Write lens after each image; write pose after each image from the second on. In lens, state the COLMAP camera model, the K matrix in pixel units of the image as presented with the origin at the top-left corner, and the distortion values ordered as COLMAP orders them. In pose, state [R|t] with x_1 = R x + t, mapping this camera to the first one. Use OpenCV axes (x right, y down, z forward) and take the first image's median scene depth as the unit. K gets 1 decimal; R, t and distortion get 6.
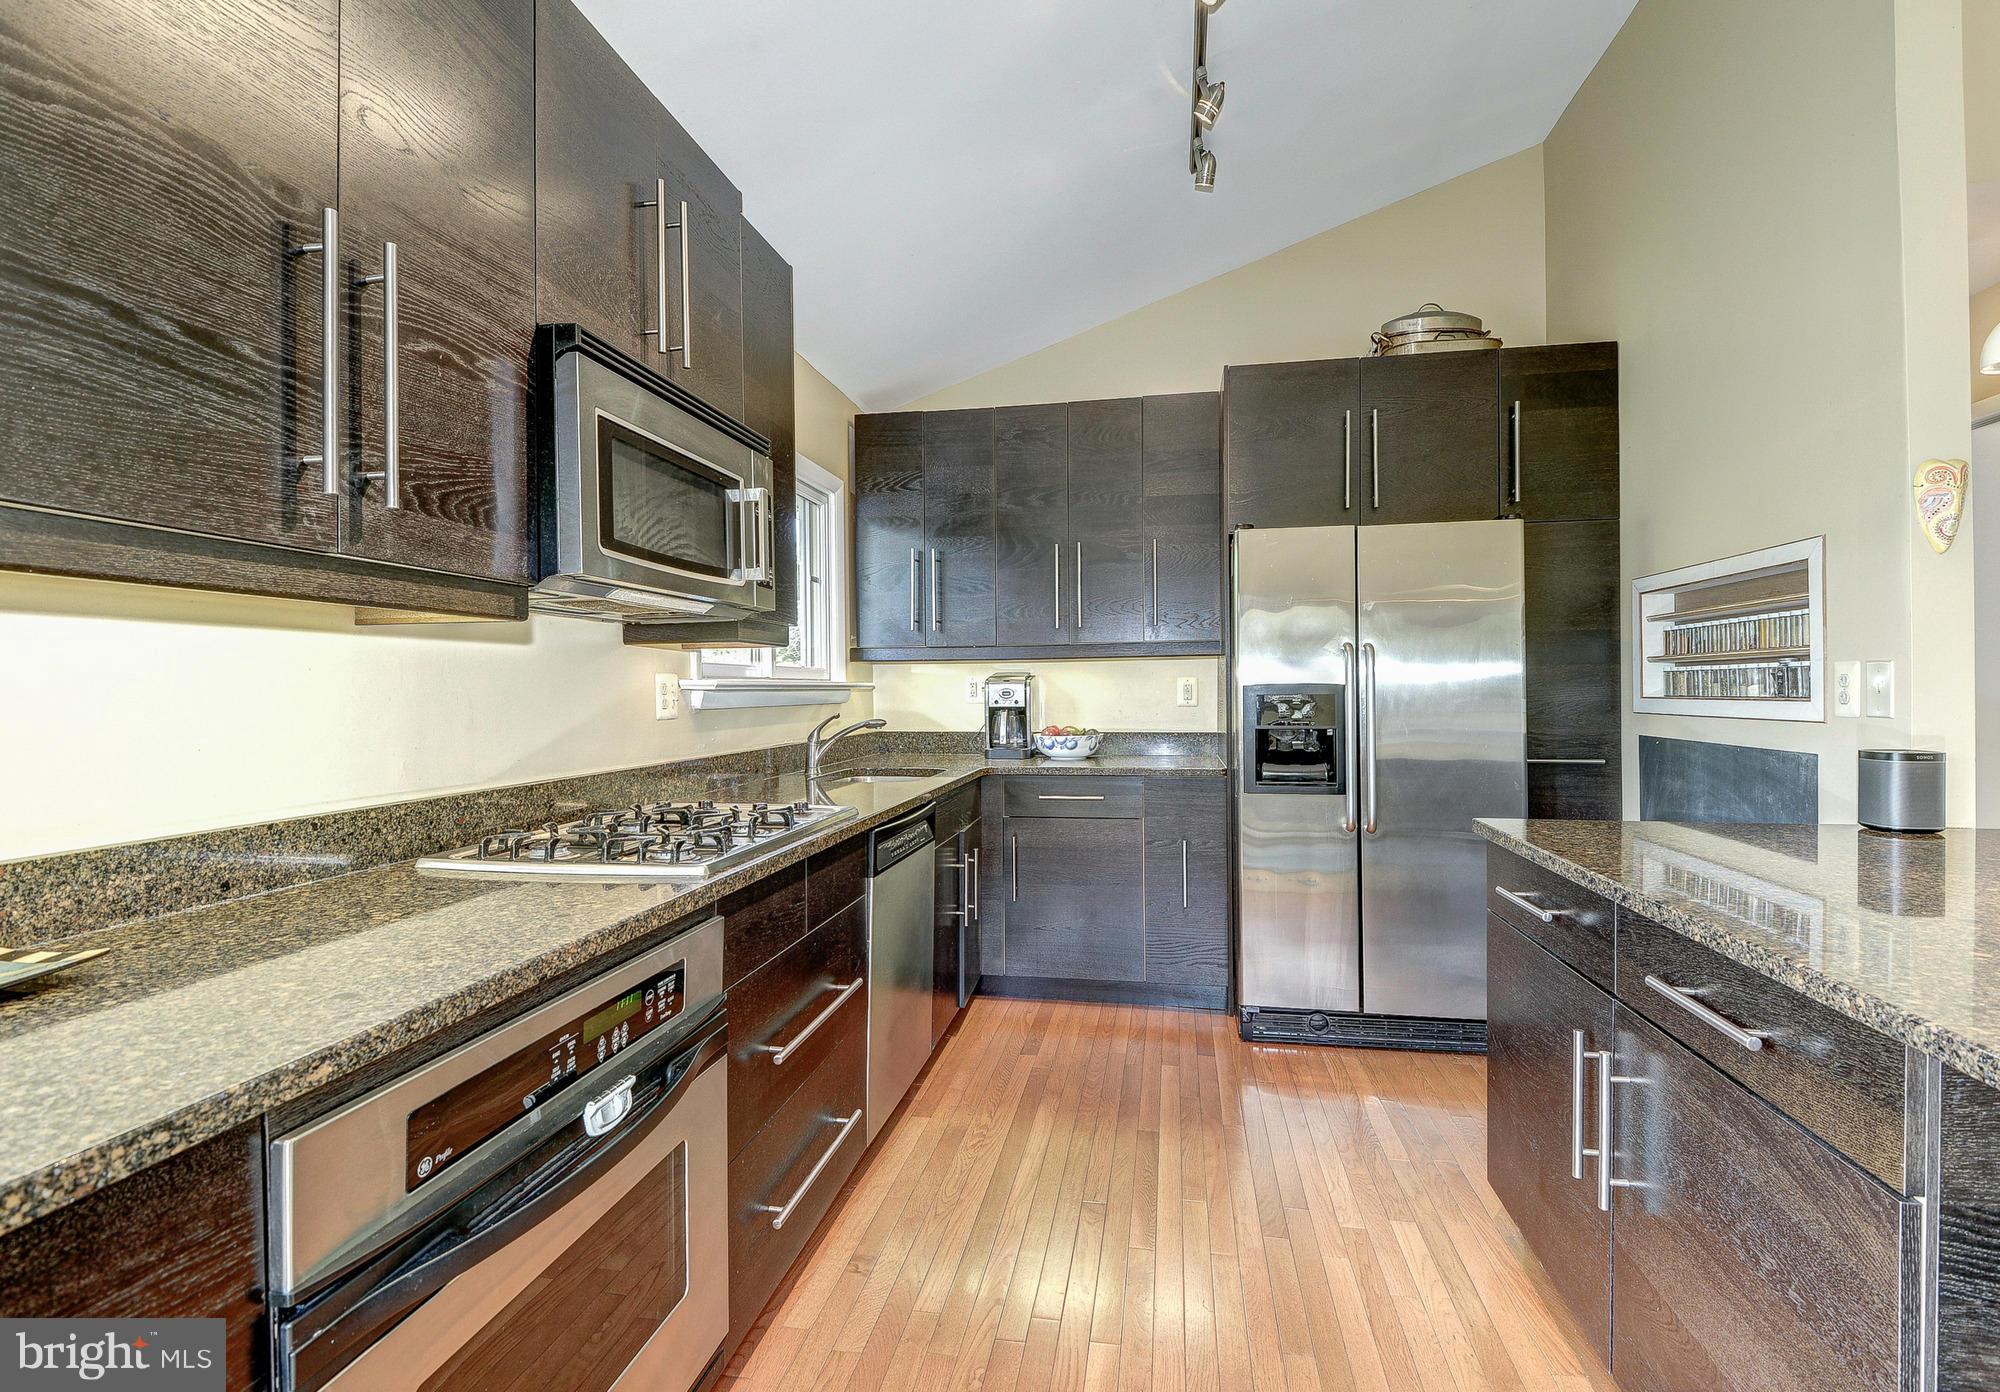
lens RADIAL K [[932.3, 0, 1011.0], [0, 932.3, 691.5], [0, 0, 1]] dist [0.003386, -0.017131]
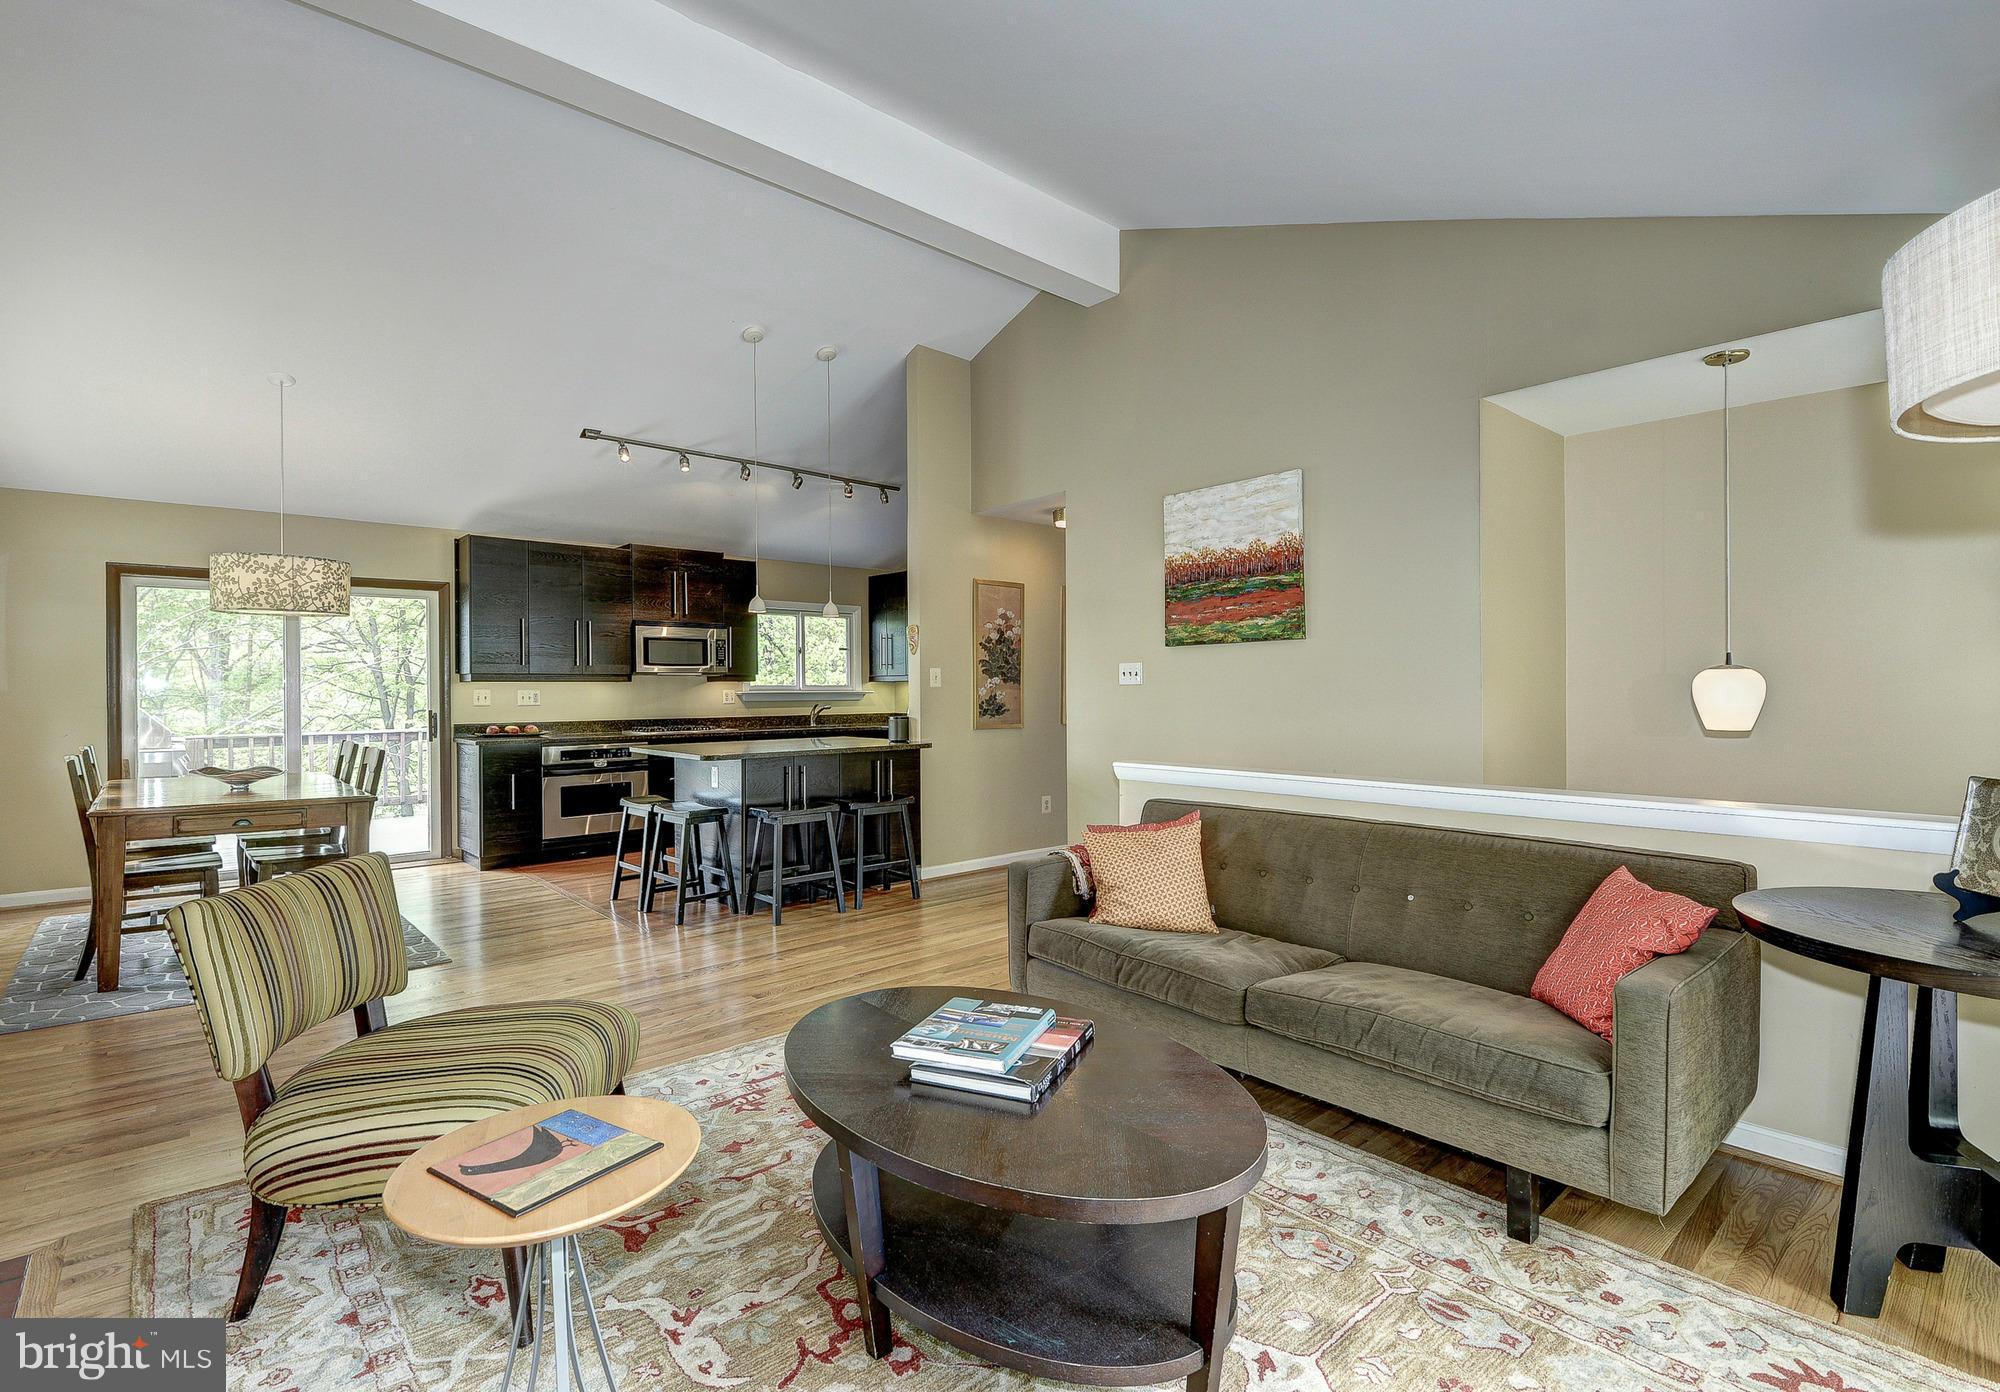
lens RADIAL K [[932.3, 0, 1011.0], [0, 932.3, 691.5], [0, 0, 1]] dist [0.003386, -0.017131]
pose [[0.791131, 0.002620, -0.611641, 3.719306], [-0.000754, 0.999994, 0.003309, -0.039002], [0.611647, -0.002156, 0.791128, -1.503297]]
